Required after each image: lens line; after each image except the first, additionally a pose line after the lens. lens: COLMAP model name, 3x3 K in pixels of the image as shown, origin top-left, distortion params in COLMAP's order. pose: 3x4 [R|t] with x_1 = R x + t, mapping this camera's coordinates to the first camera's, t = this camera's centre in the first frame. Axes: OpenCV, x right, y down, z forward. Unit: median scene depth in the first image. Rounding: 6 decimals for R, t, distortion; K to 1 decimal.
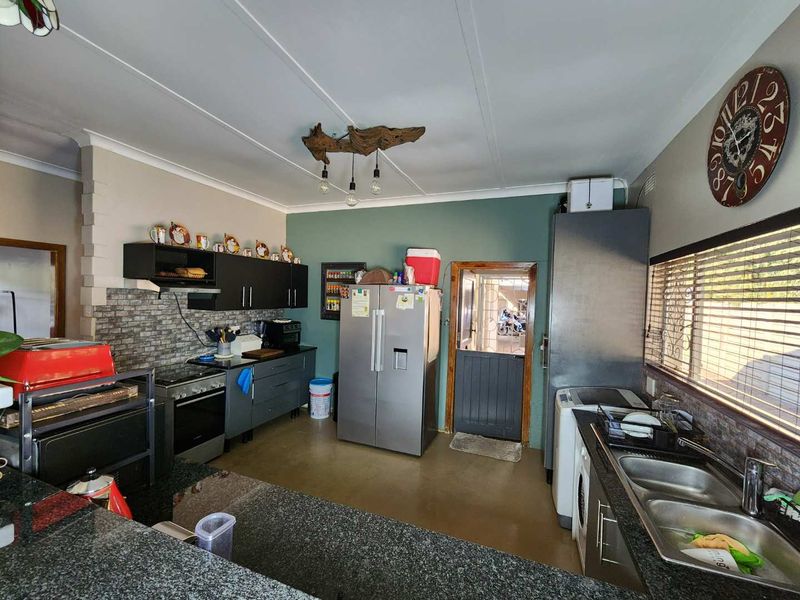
lens RADIAL K [[328.4, 0, 400.0], [0, 328.4, 300.0], [0, 0, 1]] dist [-0.000207, 0.000088]
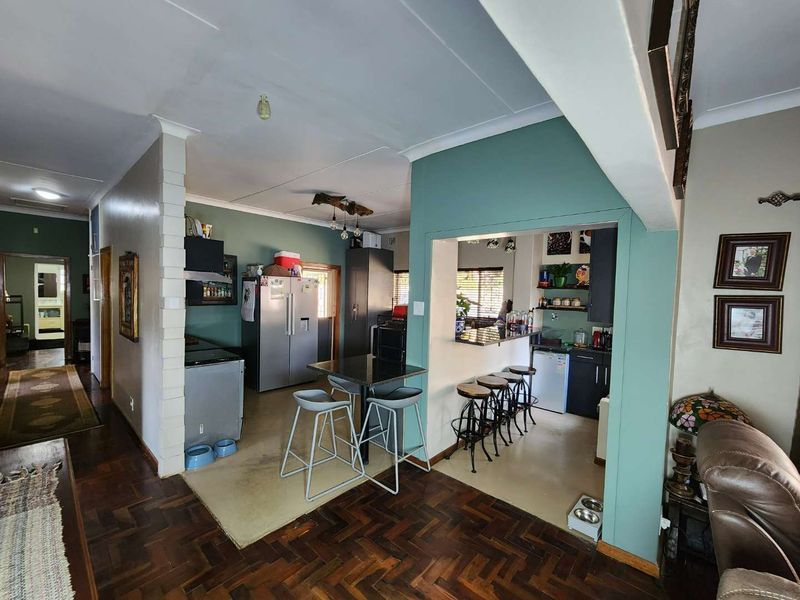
lens RADIAL K [[328.4, 0, 400.0], [0, 328.4, 300.0], [0, 0, 1]] dist [-0.000207, 0.000088]
pose [[0.357412, -0.048535, 0.932685, -1.631108], [-0.005334, 0.998526, 0.054005, -0.032806], [-0.933932, -0.024277, 0.356626, 0.001959]]
